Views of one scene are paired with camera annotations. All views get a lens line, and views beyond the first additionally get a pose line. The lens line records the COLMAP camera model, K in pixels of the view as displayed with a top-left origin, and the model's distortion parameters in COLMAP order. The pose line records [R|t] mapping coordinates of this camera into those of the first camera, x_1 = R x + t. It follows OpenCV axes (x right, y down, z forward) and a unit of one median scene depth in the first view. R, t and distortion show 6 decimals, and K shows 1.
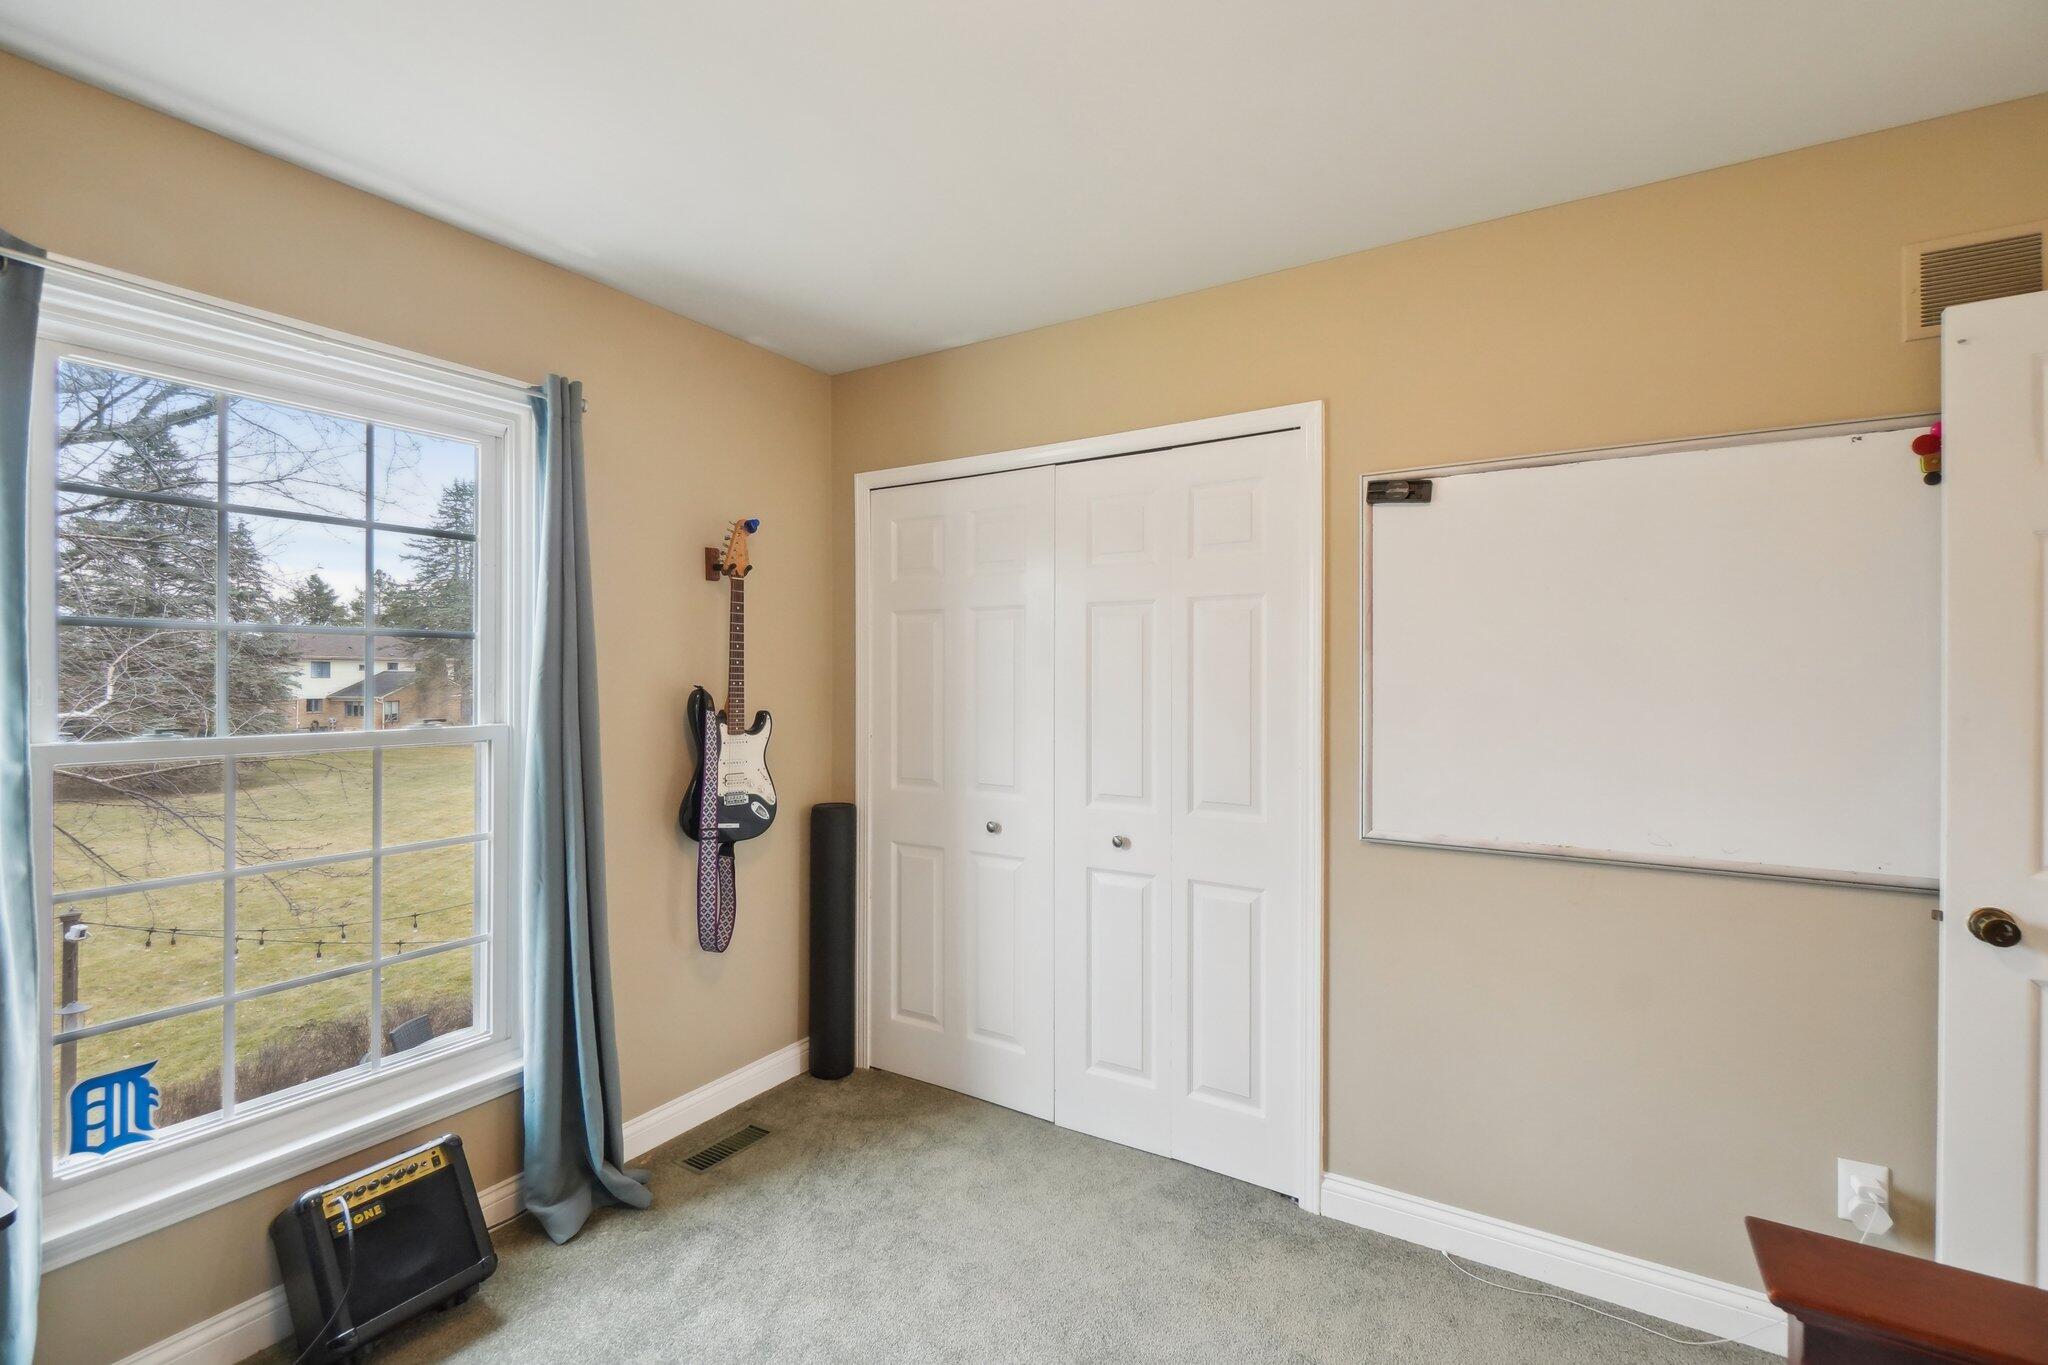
lens RADIAL K [[882.3, 0, 1024.0], [0, 882.3, 682.5], [0, 0, 1]] dist [-0.000339, 0.000205]
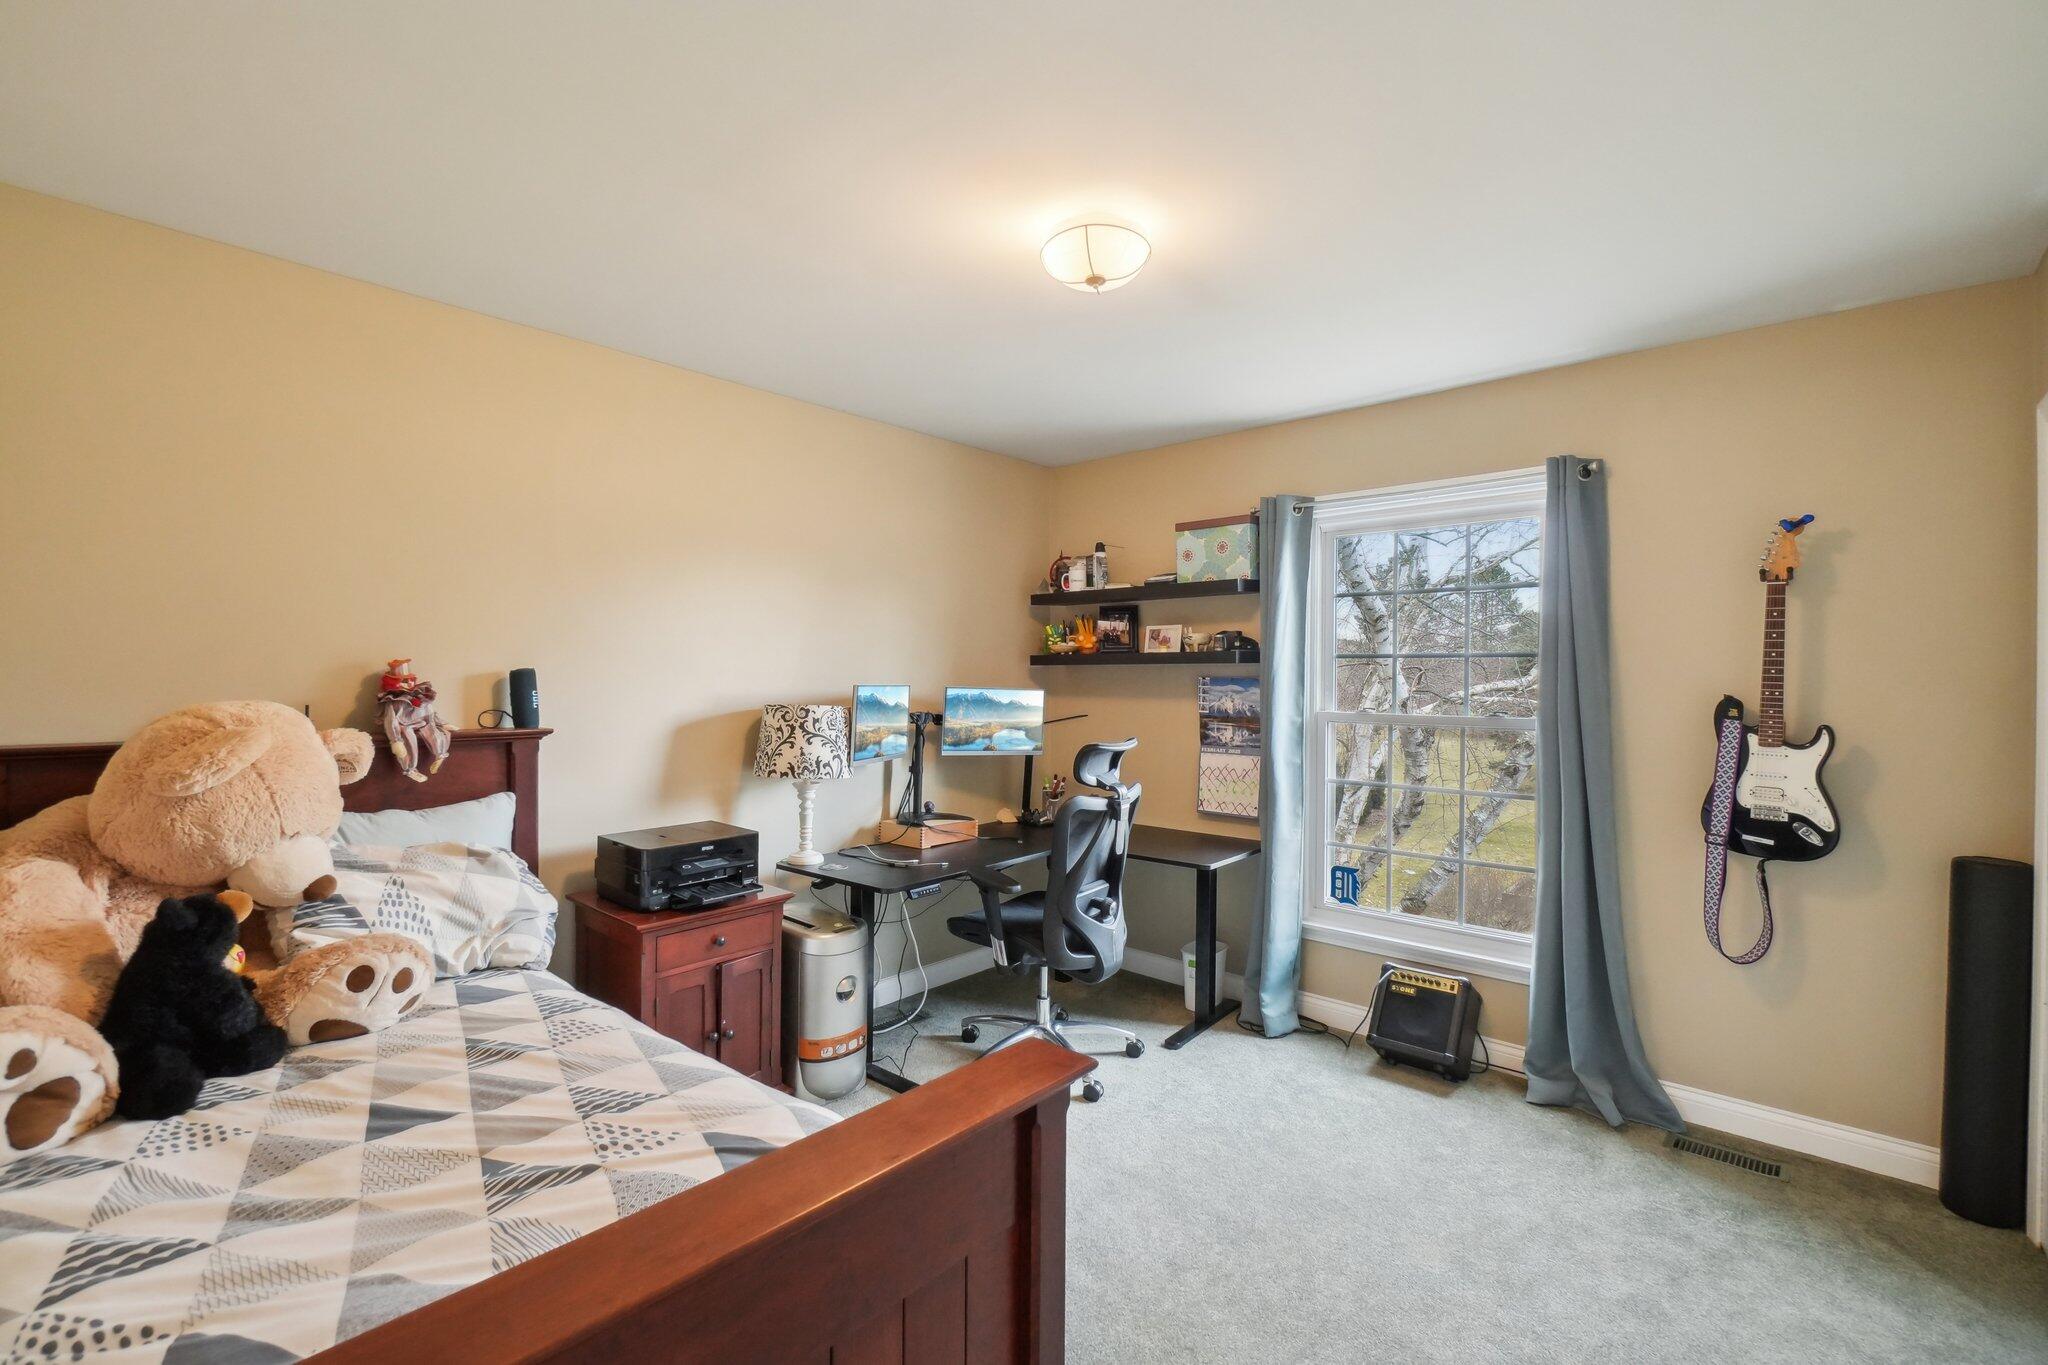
lens RADIAL K [[882.3, 0, 1024.0], [0, 882.3, 682.5], [0, 0, 1]] dist [-0.000339, 0.000205]
pose [[-0.162073, 0.008917, -0.986738, 0.777811], [-0.011433, 0.999875, 0.010913, -0.012280], [0.986713, 0.013051, -0.161951, 0.371456]]
